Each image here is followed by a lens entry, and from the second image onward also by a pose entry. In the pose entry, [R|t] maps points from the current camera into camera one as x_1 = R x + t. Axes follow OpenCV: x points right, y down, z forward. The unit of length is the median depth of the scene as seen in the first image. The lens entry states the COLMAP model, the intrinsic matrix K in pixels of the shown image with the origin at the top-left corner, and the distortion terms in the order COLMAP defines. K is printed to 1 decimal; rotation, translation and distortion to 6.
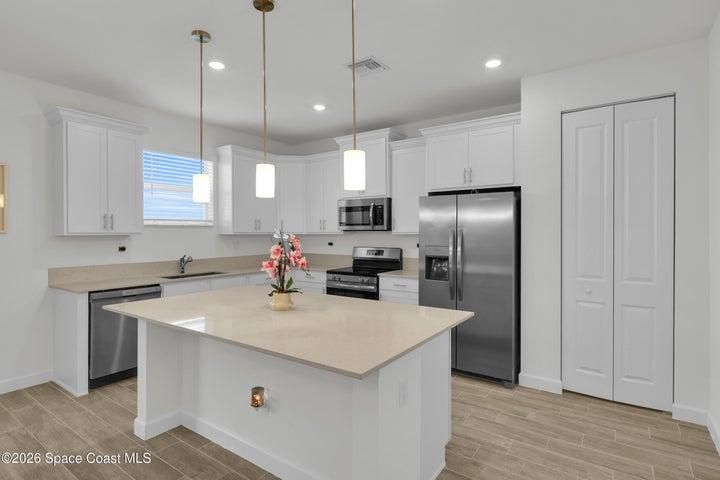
lens RADIAL K [[371.0, 0, 366.8], [0, 371.0, 234.7], [0, 0, 1]] dist [0.002382, -0.000697]
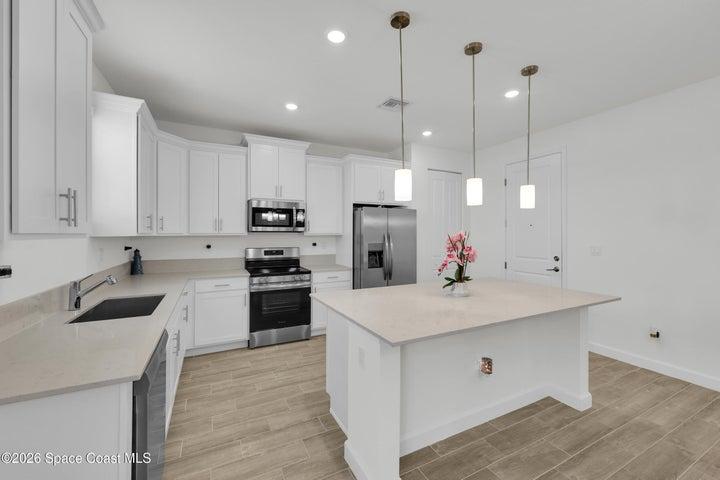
lens RADIAL K [[292.2, 0, 355.2], [0, 292.2, 231.4], [0, 0, 1]] dist [0.004839, -0.000737]
pose [[0.481358, 0.006301, 0.876501, -0.847907], [0.003762, 0.999950, -0.009254, -0.004943], [-0.876516, 0.007752, 0.481310, 0.560798]]
